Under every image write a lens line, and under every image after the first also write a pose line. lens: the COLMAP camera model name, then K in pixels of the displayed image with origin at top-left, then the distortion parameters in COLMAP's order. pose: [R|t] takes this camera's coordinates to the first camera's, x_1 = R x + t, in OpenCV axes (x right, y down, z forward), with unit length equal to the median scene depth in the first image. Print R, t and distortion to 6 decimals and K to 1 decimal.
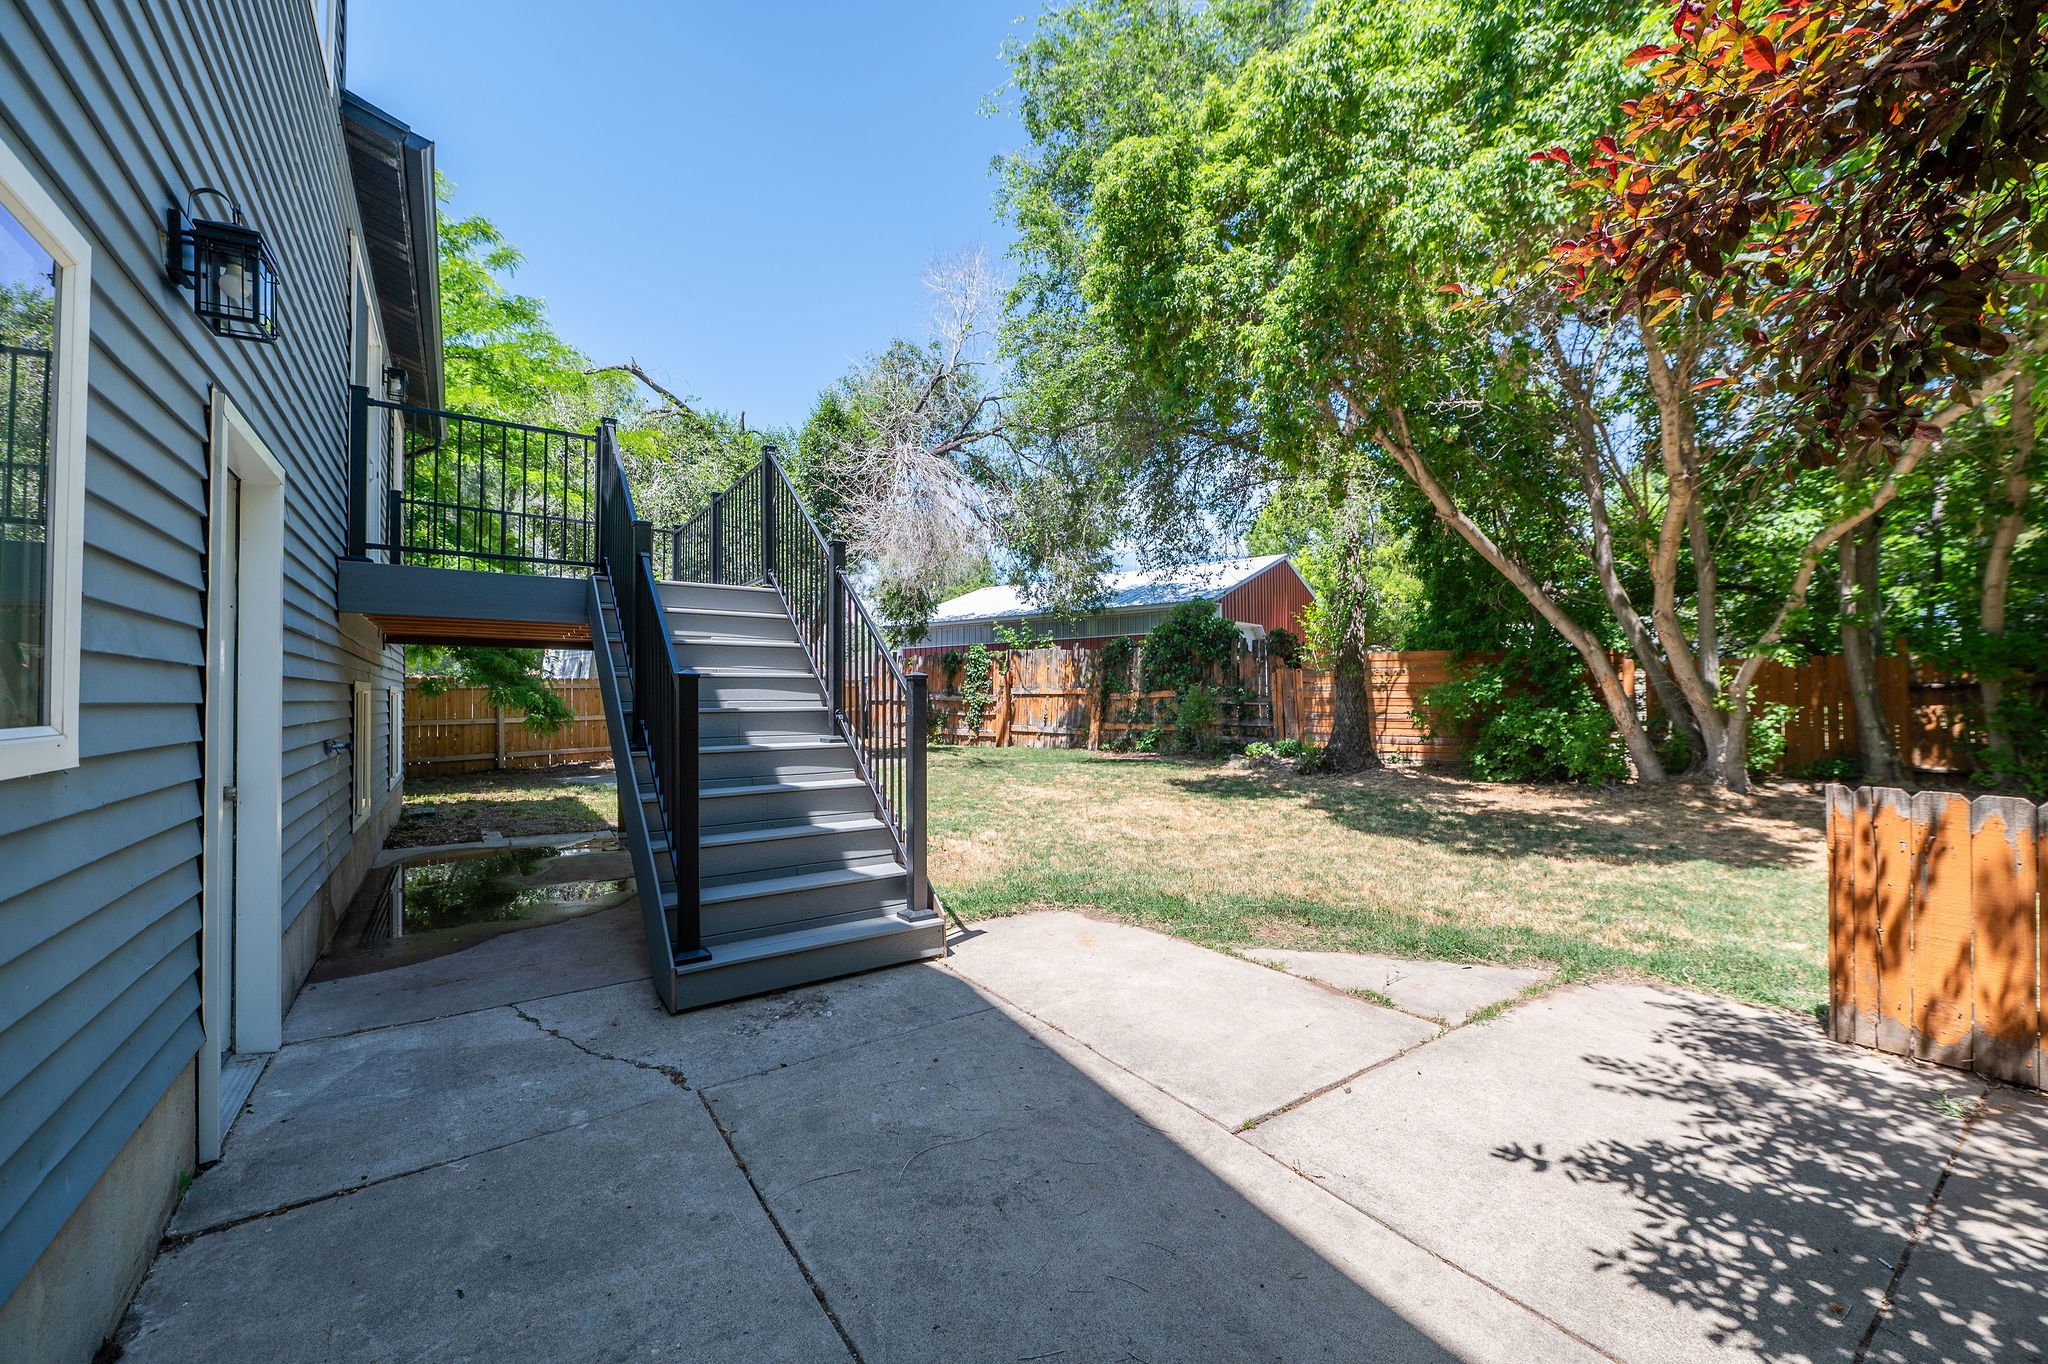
lens RADIAL K [[811.9, 0, 1028.4], [0, 811.9, 674.0], [0, 0, 1]] dist [-0.007678, -0.000281]
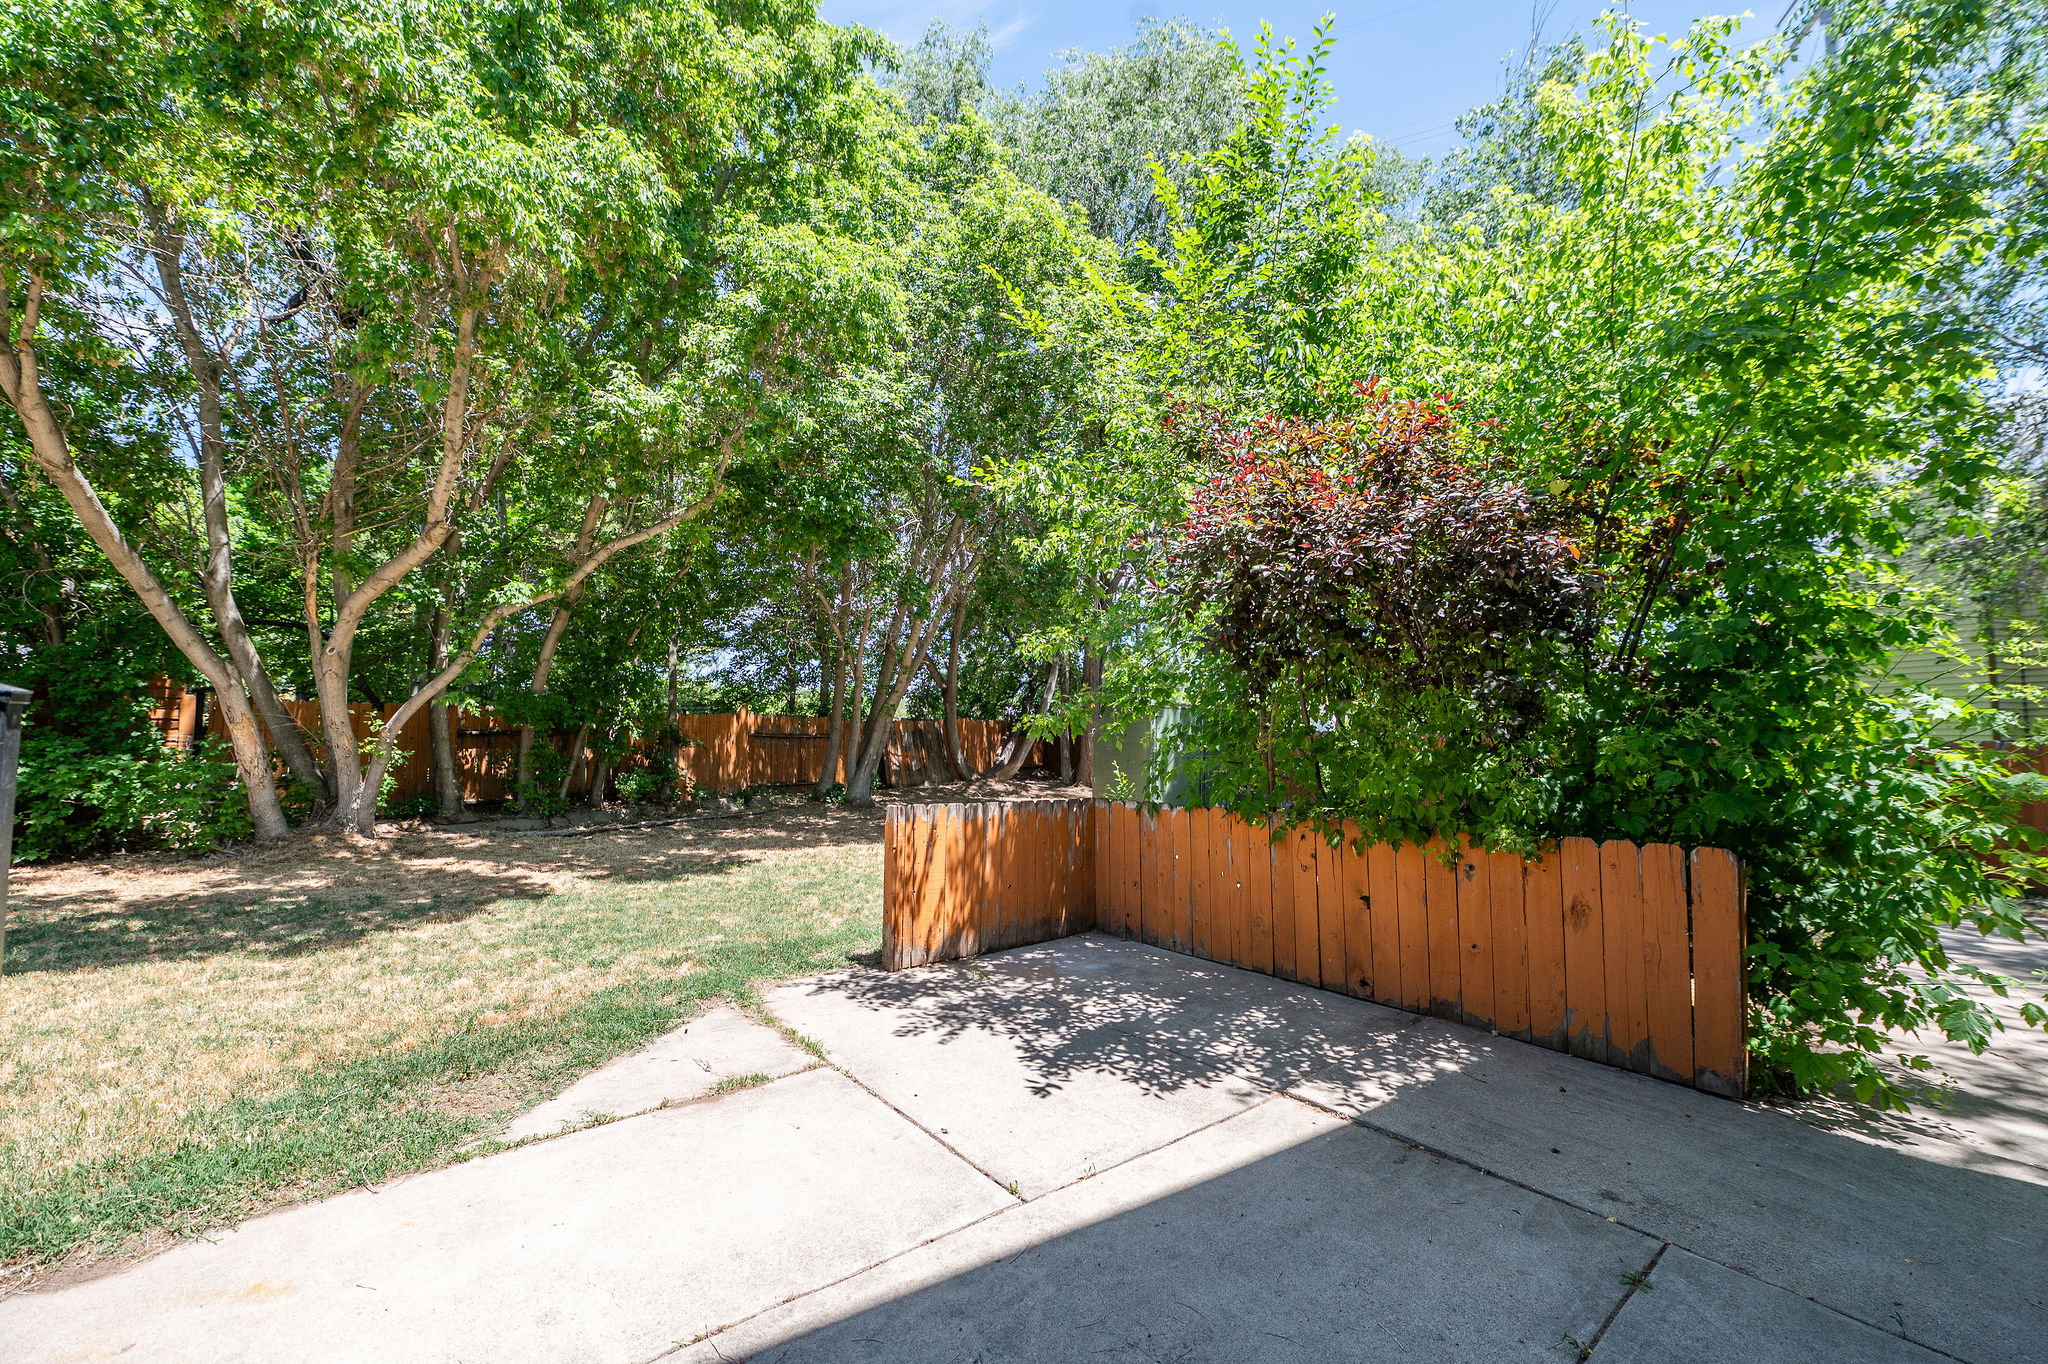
lens RADIAL K [[813.9, 0, 1025.2], [0, 813.9, 677.0], [0, 0, 1]] dist [-0.002959, -0.004200]
pose [[-0.074123, 0.081530, 0.993911, -0.658681], [-0.036441, 0.995765, -0.084400, 0.012299], [-0.996583, -0.042475, -0.070838, 0.925622]]
